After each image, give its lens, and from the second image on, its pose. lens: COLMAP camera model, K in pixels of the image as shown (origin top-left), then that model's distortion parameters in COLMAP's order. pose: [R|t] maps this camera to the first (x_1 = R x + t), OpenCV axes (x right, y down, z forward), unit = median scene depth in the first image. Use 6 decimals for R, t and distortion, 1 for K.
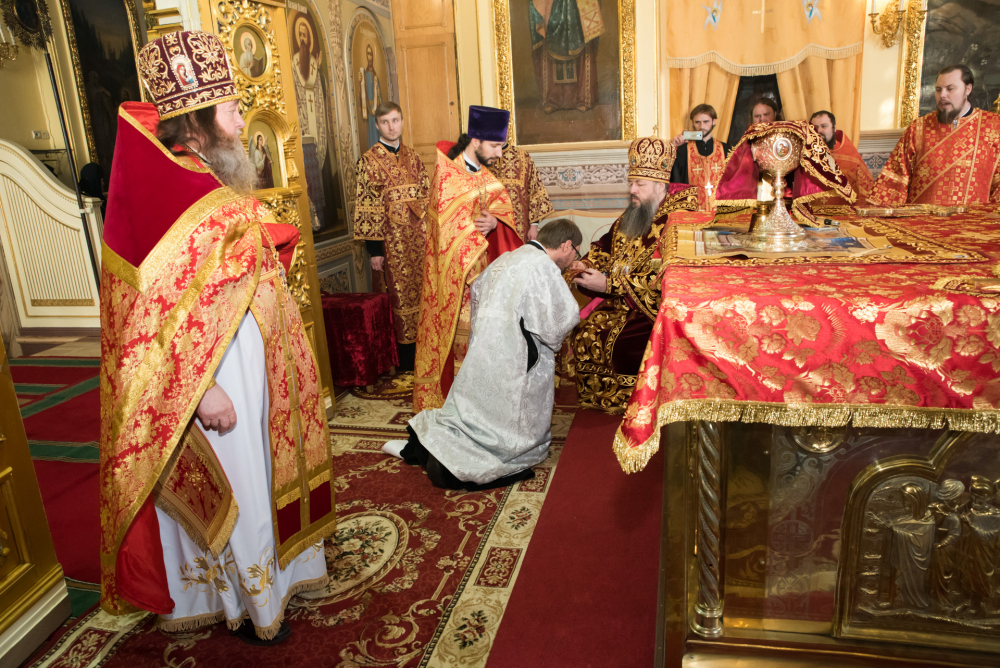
lens RADIAL K [[683.1, 0, 500.0], [0, 683.1, 334.0], [0, 0, 1]] dist [-0.129055, 0.095764]
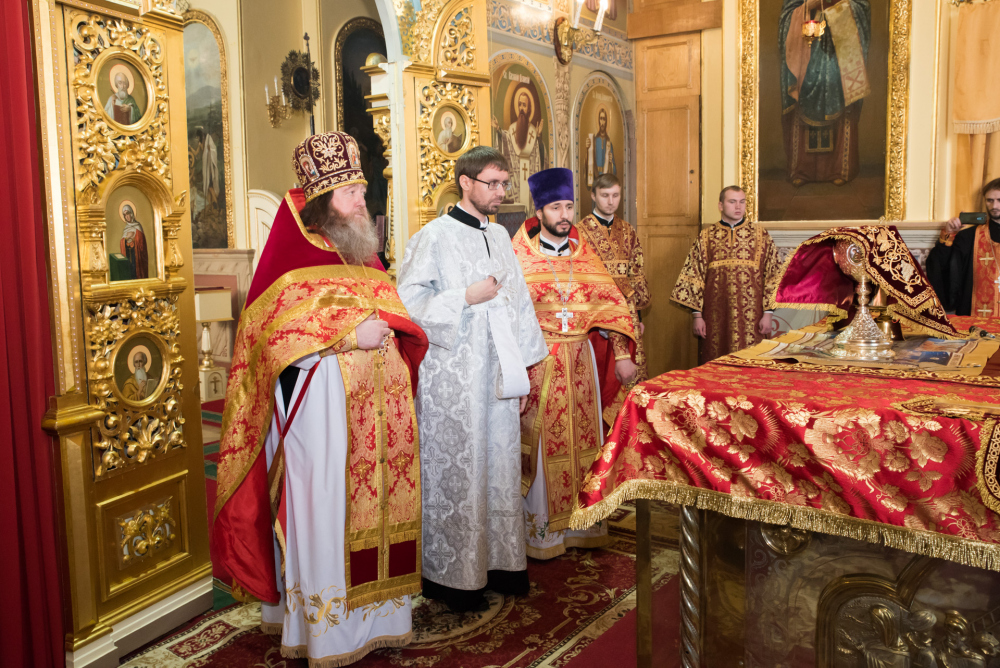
lens RADIAL K [[853.1, 0, 499.4], [0, 853.1, 330.4], [0, 0, 1]] dist [-0.094163, 0.134976]
pose [[0.918021, 0.087068, -0.386855, 0.260411], [-0.132057, 0.987035, -0.091228, 0.007210], [0.373896, 0.134836, 0.917617, -0.186063]]
